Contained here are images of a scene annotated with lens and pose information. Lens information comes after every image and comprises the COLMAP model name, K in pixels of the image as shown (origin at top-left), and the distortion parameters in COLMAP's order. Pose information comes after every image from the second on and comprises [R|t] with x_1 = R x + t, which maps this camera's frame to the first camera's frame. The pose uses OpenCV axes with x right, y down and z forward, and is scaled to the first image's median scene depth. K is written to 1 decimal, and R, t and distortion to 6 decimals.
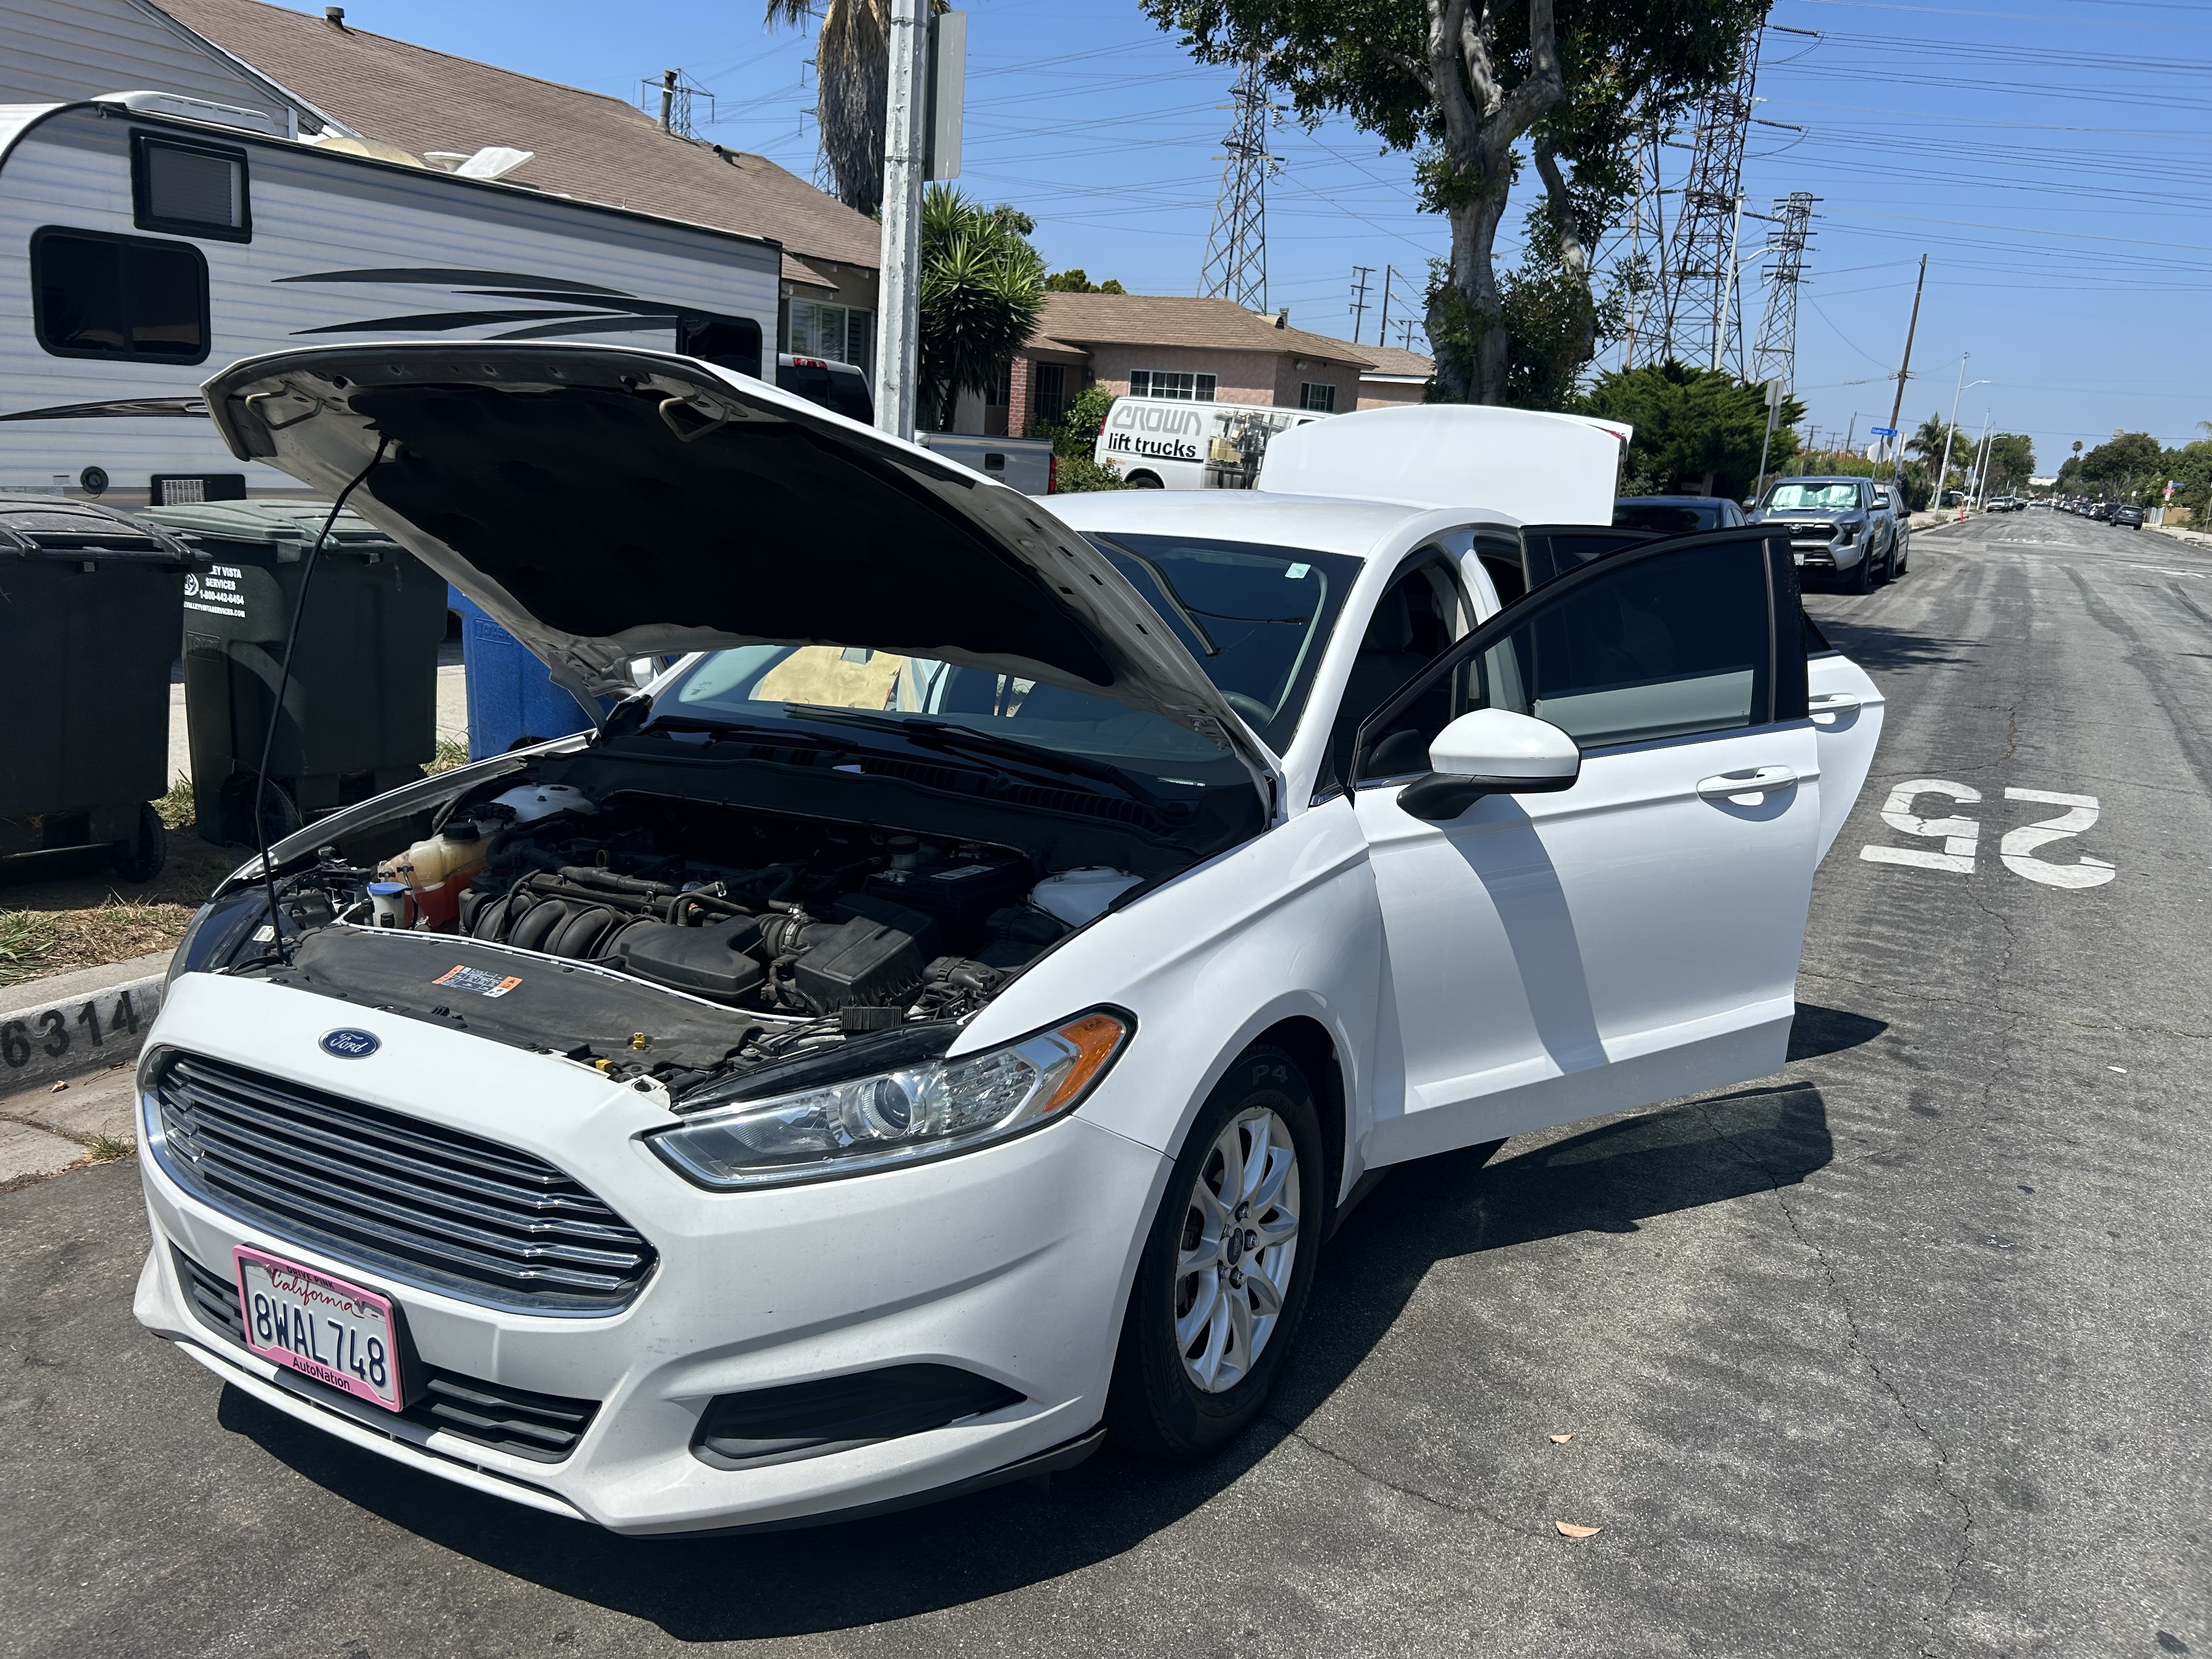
lens RADIAL K [[1687.4, 0, 1101.2], [0, 1687.4, 844.1], [0, 0, 1]] dist [0.039635, -0.041487]
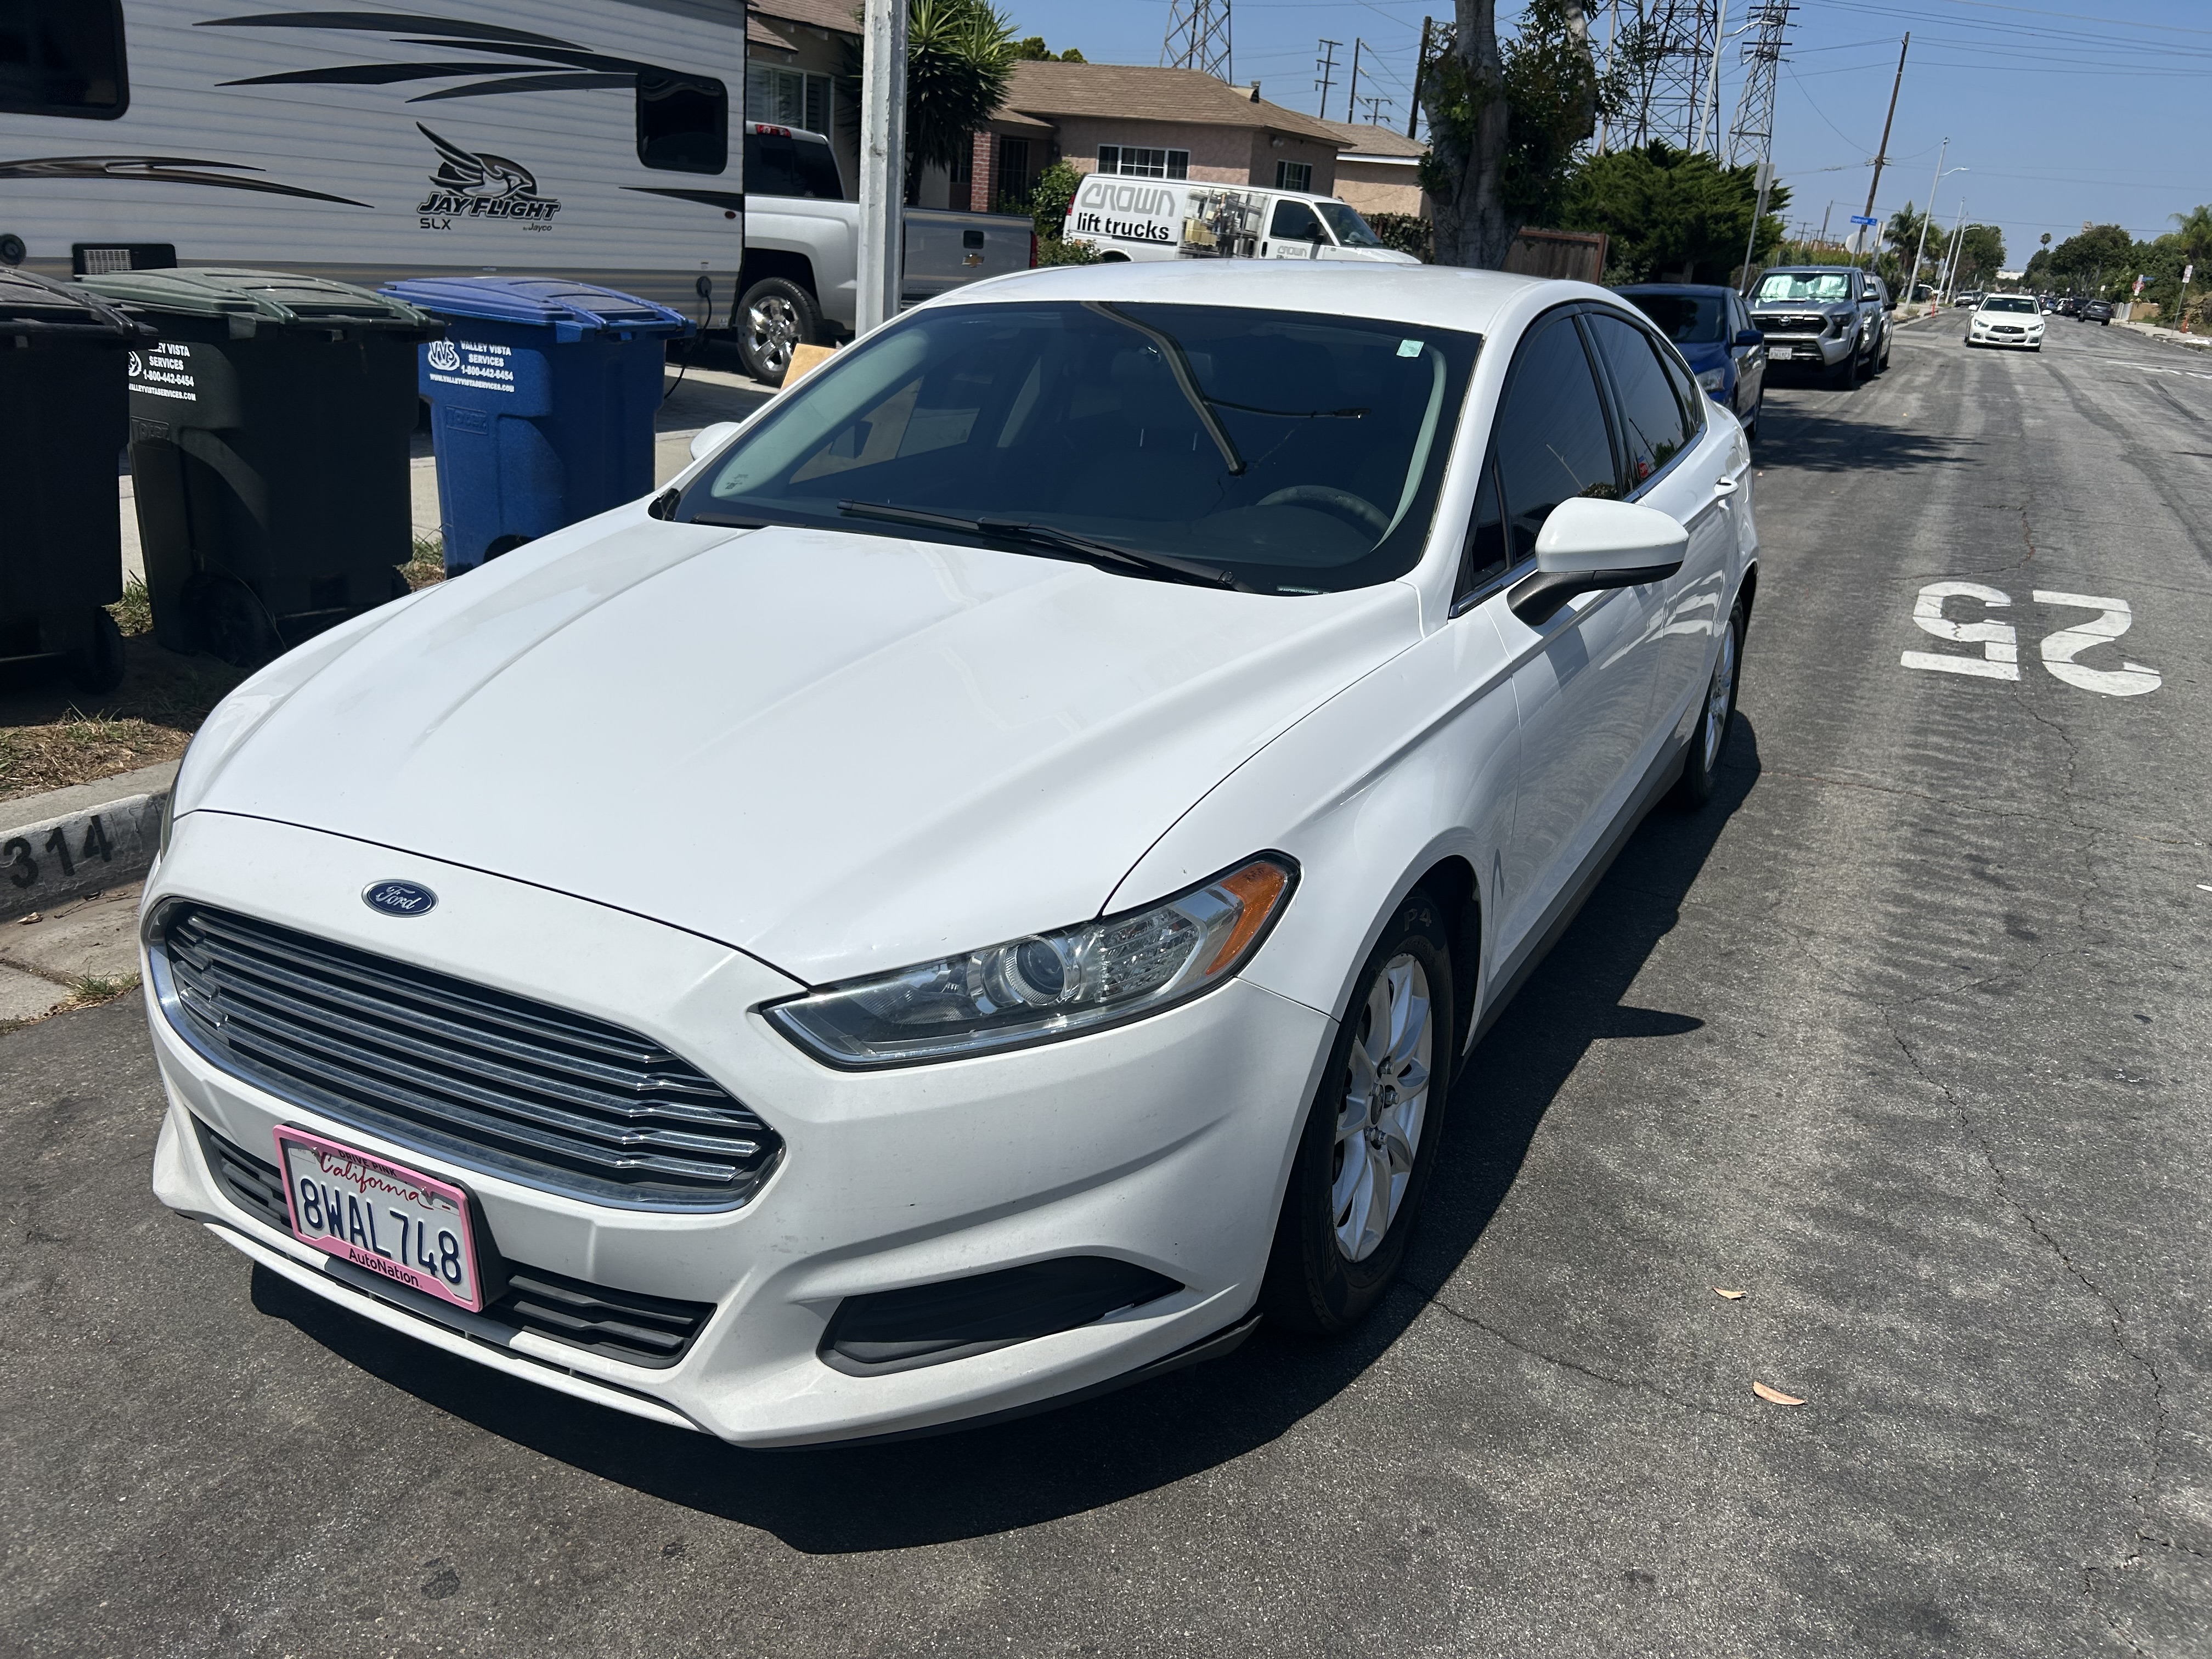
lens RADIAL K [[1687.4, 0, 1112.6], [0, 1687.4, 826.2], [0, 0, 1]] dist [0.039635, -0.041487]
pose [[0.999452, -0.003586, 0.032921, -0.081285], [0.000067, 0.994334, 0.106302, -0.007529], [-0.033115, -0.106241, 0.993789, 0.101760]]
